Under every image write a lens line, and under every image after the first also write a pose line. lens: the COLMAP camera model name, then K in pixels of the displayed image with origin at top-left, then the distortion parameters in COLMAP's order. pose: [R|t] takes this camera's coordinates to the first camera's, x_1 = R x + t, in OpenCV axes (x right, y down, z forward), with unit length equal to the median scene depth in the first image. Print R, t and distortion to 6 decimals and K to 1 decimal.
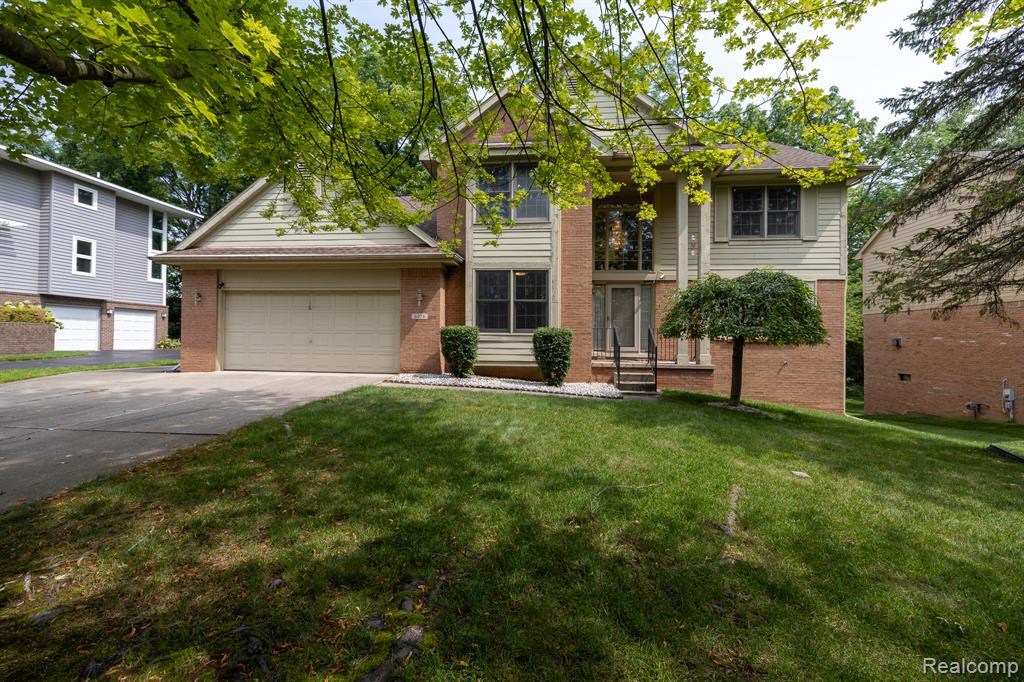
lens RADIAL K [[430.8, 0, 511.0], [0, 430.8, 337.1], [0, 0, 1]] dist [-0.000774, 0.000096]
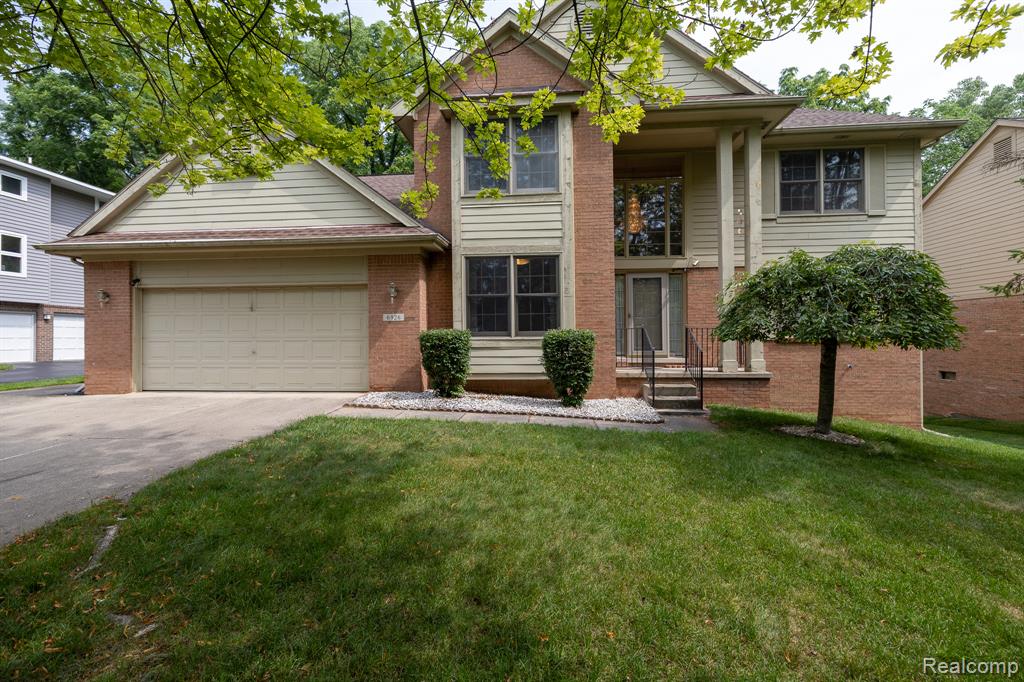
lens RADIAL K [[430.8, 0, 511.0], [0, 430.8, 337.1], [0, 0, 1]] dist [-0.000774, 0.000096]
pose [[0.999679, -0.018007, 0.017800, -0.015952], [0.017915, 0.999825, 0.005301, -0.012958], [-0.017892, -0.004981, 0.999828, 0.221058]]
